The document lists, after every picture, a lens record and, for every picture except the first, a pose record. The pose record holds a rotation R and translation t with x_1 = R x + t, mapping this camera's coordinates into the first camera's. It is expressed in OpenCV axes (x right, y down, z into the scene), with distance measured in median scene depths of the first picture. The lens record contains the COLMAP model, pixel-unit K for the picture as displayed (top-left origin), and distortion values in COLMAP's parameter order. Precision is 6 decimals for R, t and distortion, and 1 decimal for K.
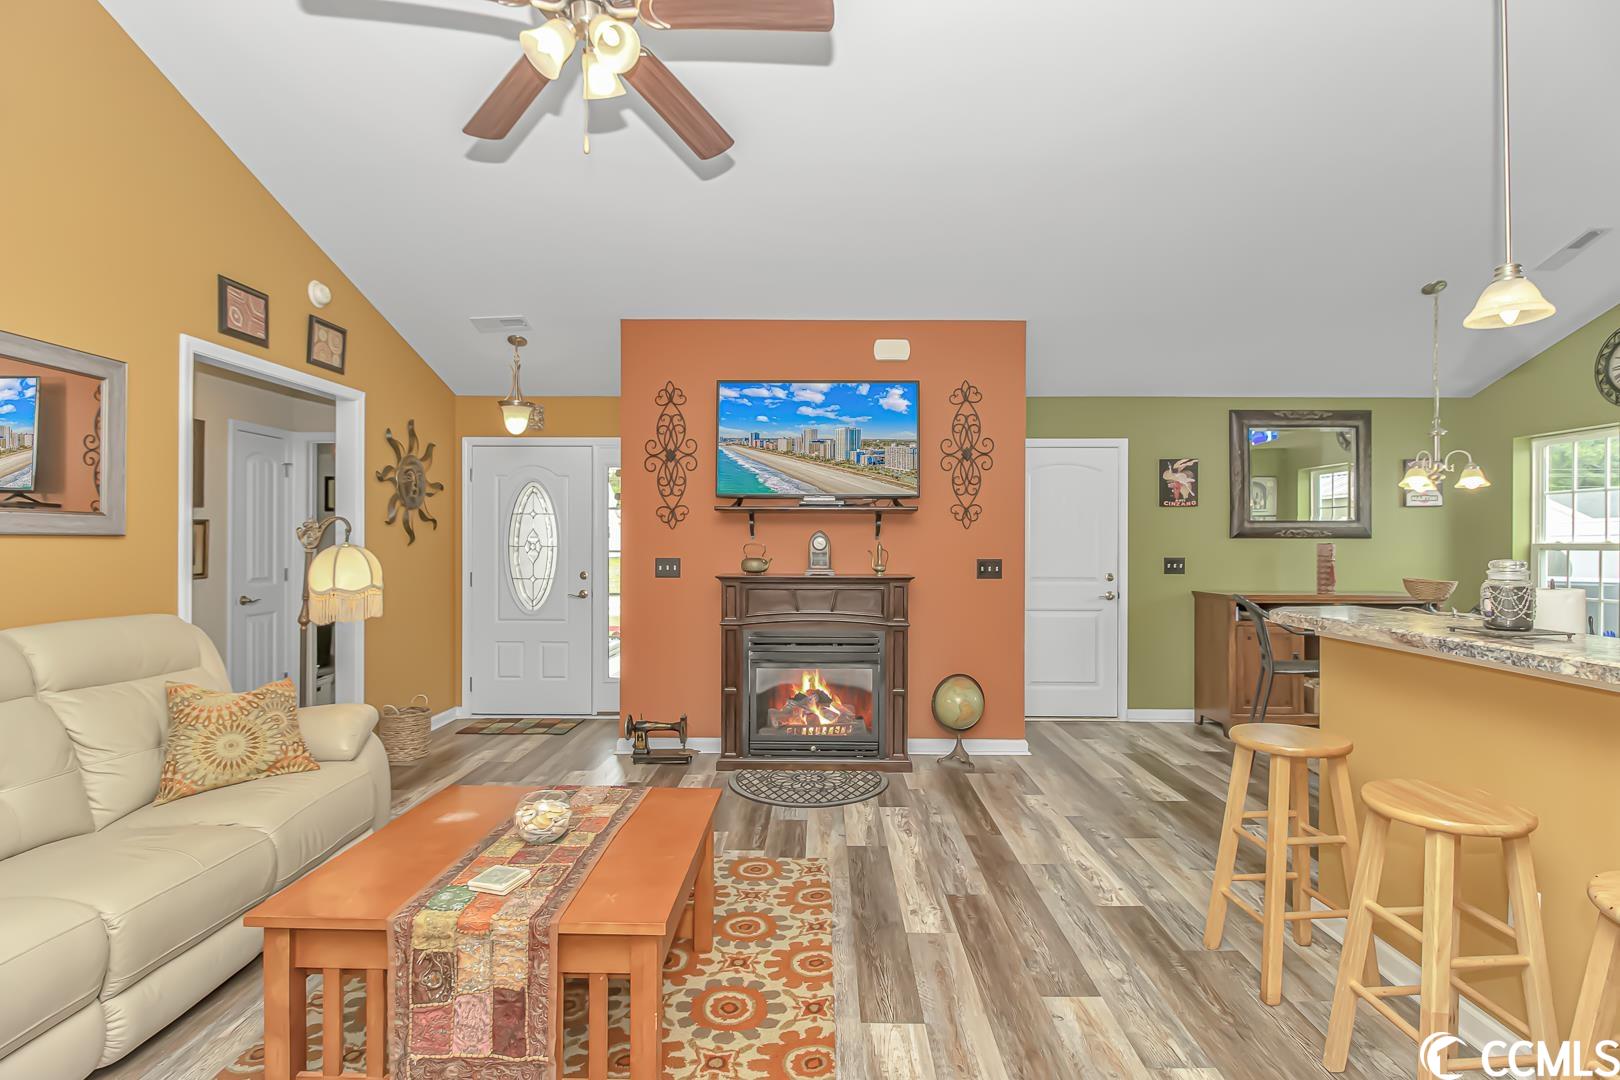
lens RADIAL K [[756.7, 0, 825.7], [0, 756.7, 545.5], [0, 0, 1]] dist [-0.001223, -0.001456]
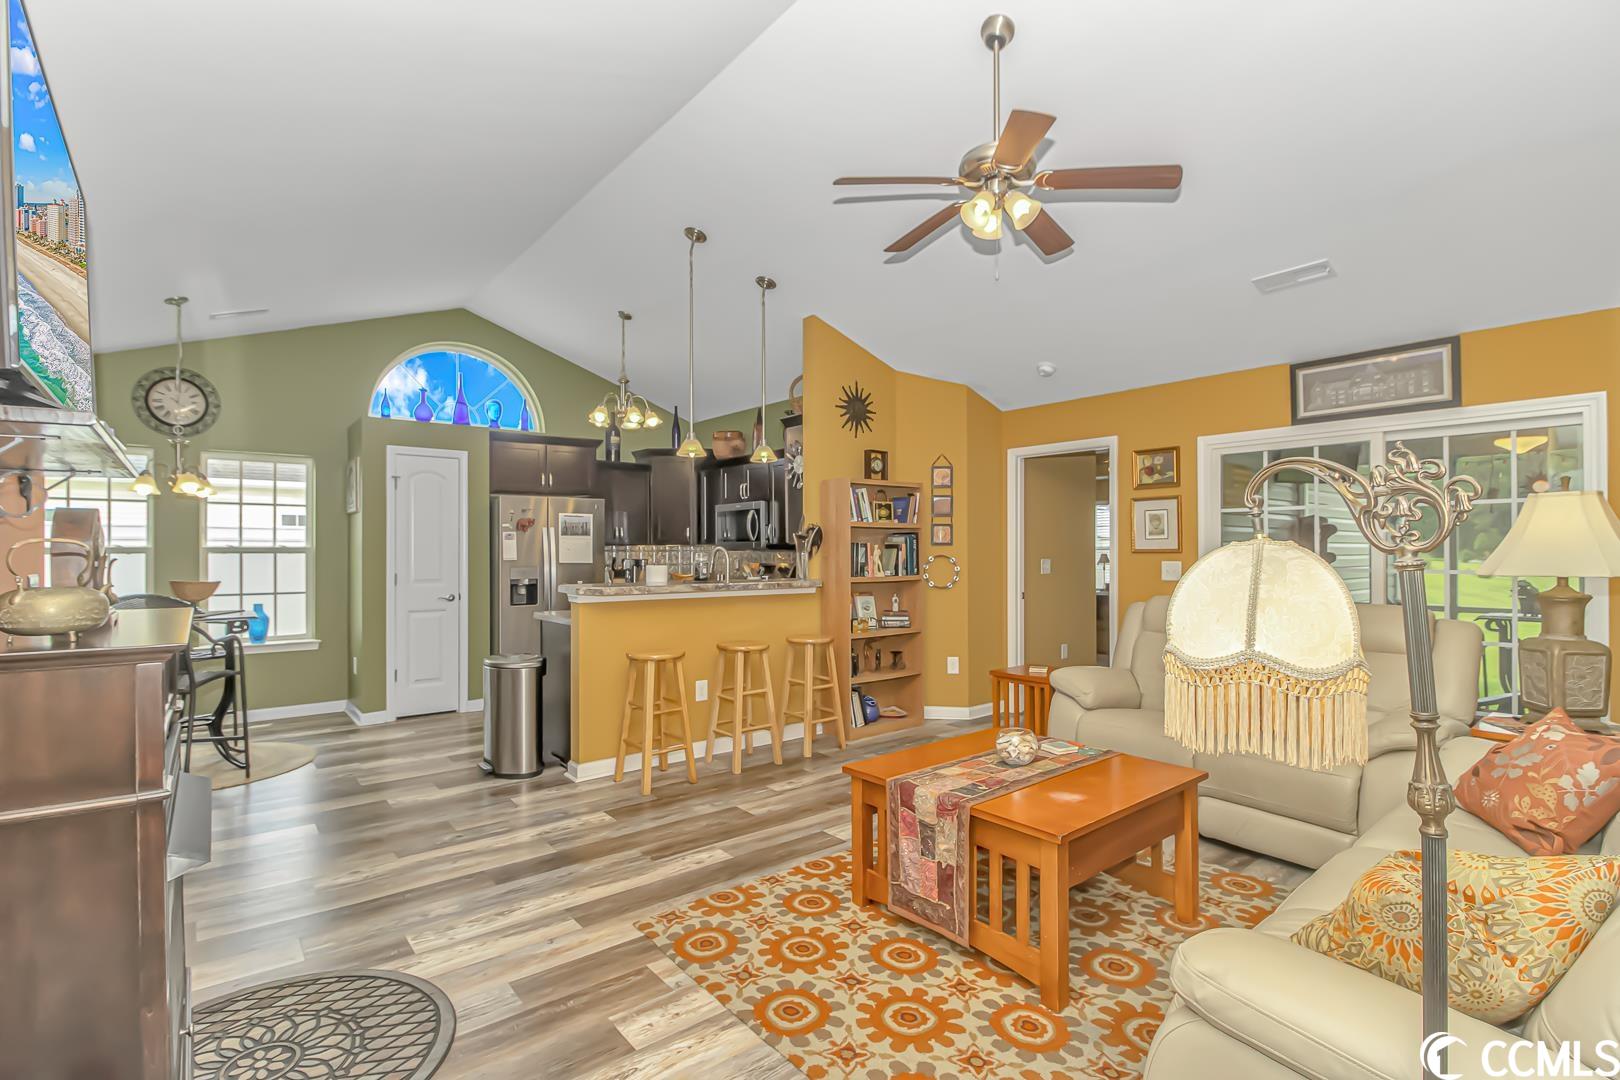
lens RADIAL K [[756.7, 0, 804.0], [0, 756.7, 543.3], [0, 0, 1]] dist [-0.001223, -0.001456]
pose [[-0.622153, 0.006028, 0.782872, -0.831918], [0.002132, 0.999980, -0.006005, 0.001279], [-0.782893, -0.002067, -0.622153, 1.483027]]
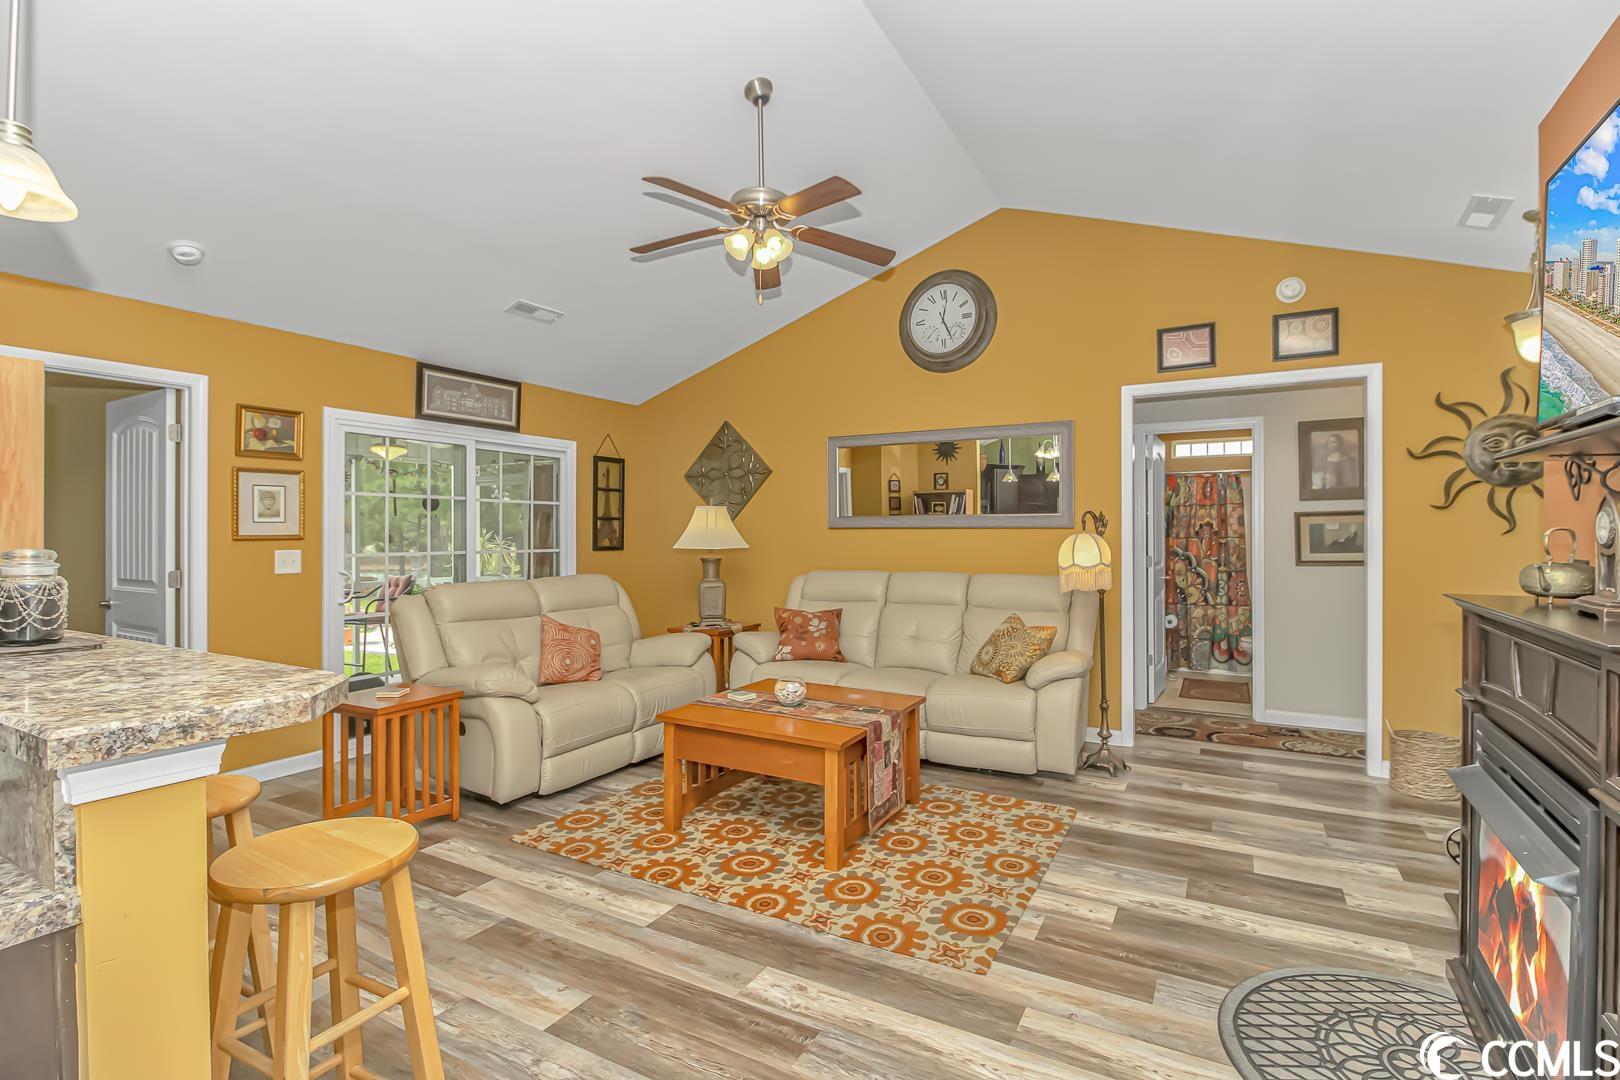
lens RADIAL K [[756.7, 0, 821.8], [0, 756.7, 528.7], [0, 0, 1]] dist [-0.001223, -0.001456]
pose [[-0.482524, -0.004821, -0.875869, 0.756348], [-0.001841, 0.999988, -0.004490, -0.001704], [0.875881, -0.000554, -0.482527, 1.308101]]
